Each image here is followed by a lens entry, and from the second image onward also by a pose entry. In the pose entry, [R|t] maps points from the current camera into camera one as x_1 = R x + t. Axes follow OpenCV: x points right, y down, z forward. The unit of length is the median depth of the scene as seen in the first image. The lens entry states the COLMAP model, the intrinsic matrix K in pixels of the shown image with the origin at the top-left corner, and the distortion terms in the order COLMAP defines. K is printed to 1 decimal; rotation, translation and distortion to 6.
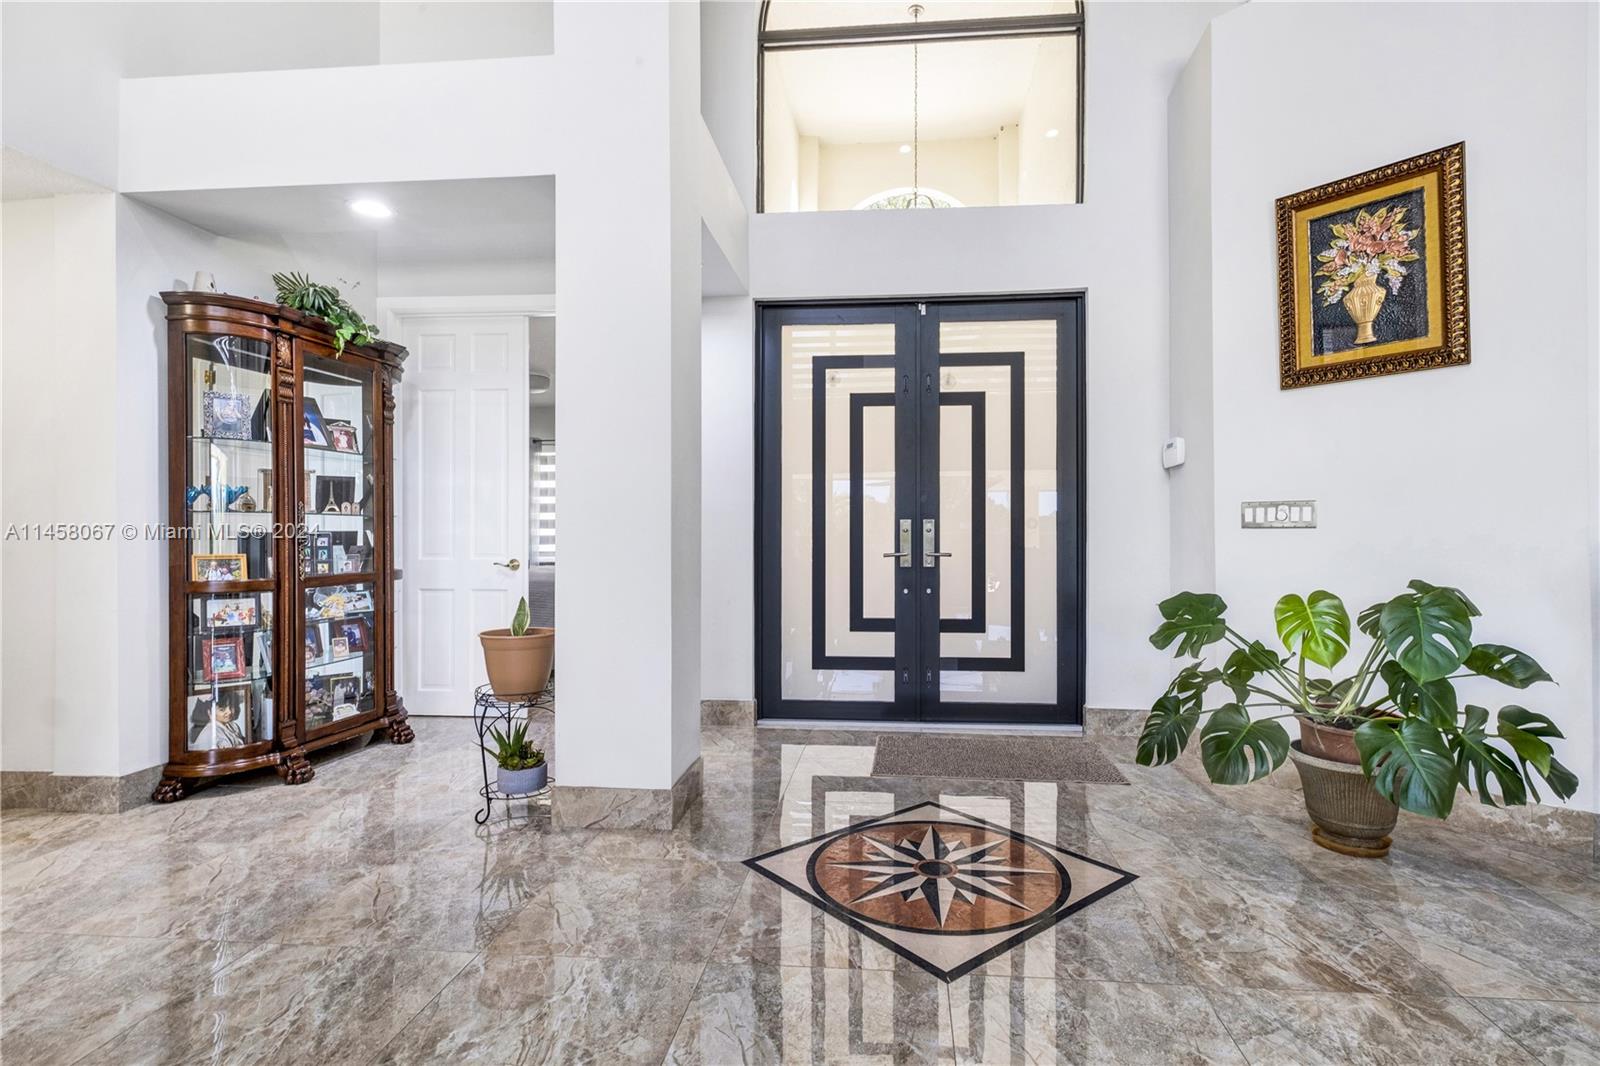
lens RADIAL K [[742.2, 0, 800.2], [0, 742.2, 532.3], [0, 0, 1]] dist [0.000353, 0.000002]
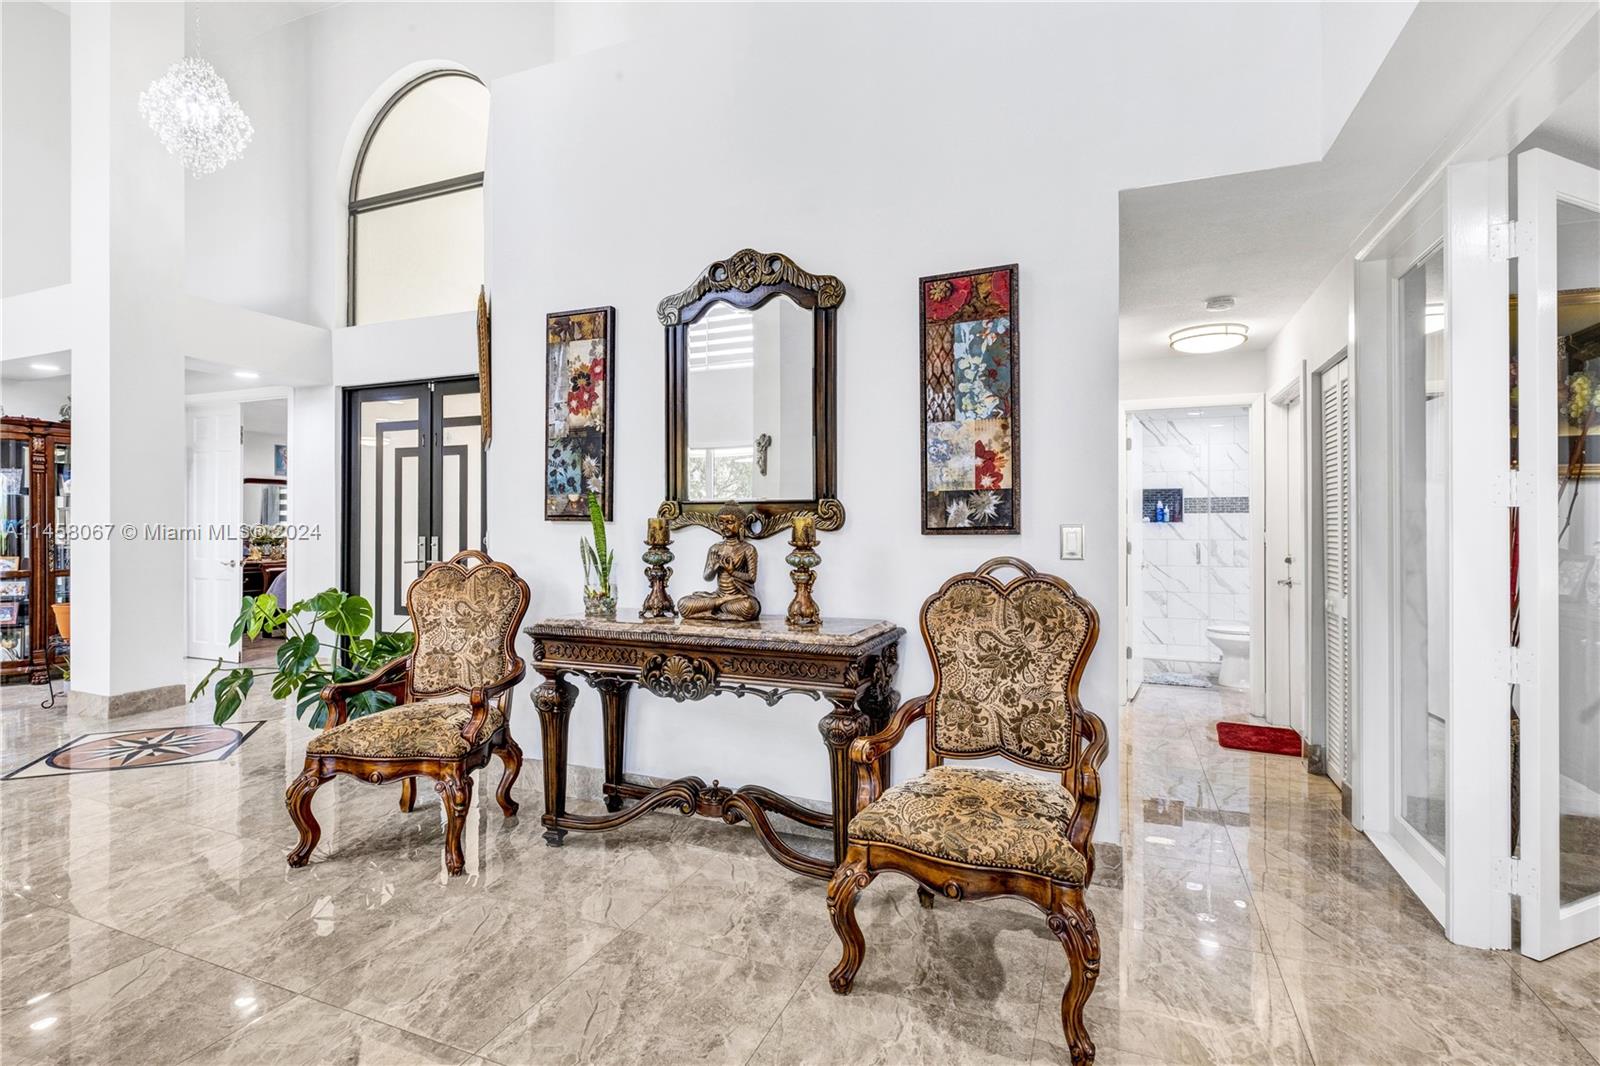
lens RADIAL K [[742.2, 0, 801.7], [0, 742.2, 530.6], [0, 0, 1]] dist [0.000353, 0.000002]
pose [[0.956620, 0.002185, -0.291330, 1.238379], [-0.002449, 0.999997, -0.000542, -0.029310], [0.291328, 0.001232, 0.956623, -0.141059]]
